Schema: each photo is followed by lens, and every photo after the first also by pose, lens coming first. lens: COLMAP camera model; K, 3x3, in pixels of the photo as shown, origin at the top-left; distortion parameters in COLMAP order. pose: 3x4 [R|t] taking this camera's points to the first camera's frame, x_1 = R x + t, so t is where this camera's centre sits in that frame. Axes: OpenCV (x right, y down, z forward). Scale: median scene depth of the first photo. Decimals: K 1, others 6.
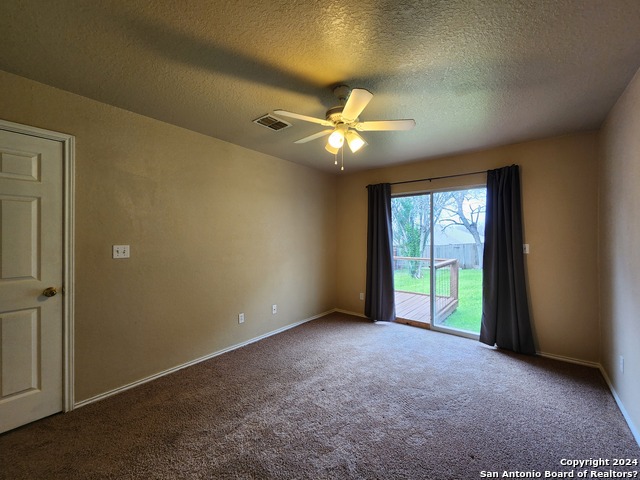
lens RADIAL K [[260.7, 0, 325.8], [0, 260.7, 236.1], [0, 0, 1]] dist [0.007216, -0.005004]
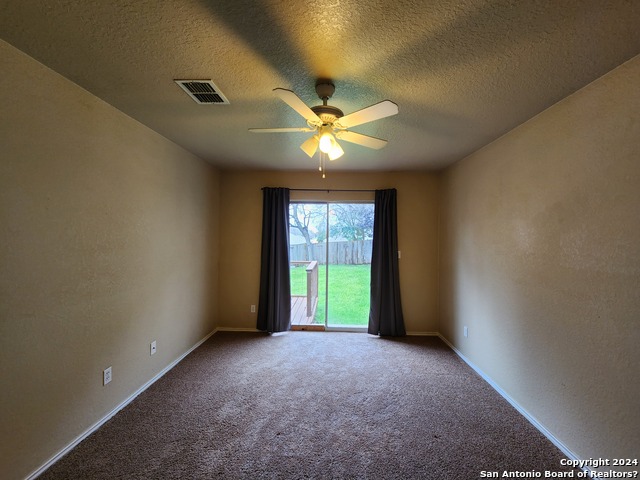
lens RADIAL K [[260.7, 0, 325.8], [0, 260.7, 236.1], [0, 0, 1]] dist [0.007216, -0.005004]
pose [[0.801060, 0.013766, 0.598425, -0.278682], [-0.015334, 0.999879, -0.002475, -0.031319], [-0.598387, -0.007193, 0.801175, 0.170413]]
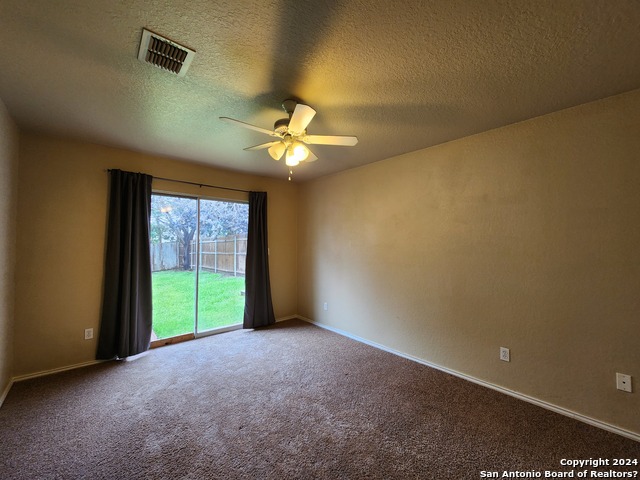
lens RADIAL K [[260.7, 0, 325.8], [0, 260.7, 236.1], [0, 0, 1]] dist [0.007216, -0.005004]
pose [[0.170845, 0.024500, 0.984993, -0.559832], [-0.009274, 0.999687, -0.023257, -0.005754], [-0.985254, -0.005161, 0.171018, 0.413021]]
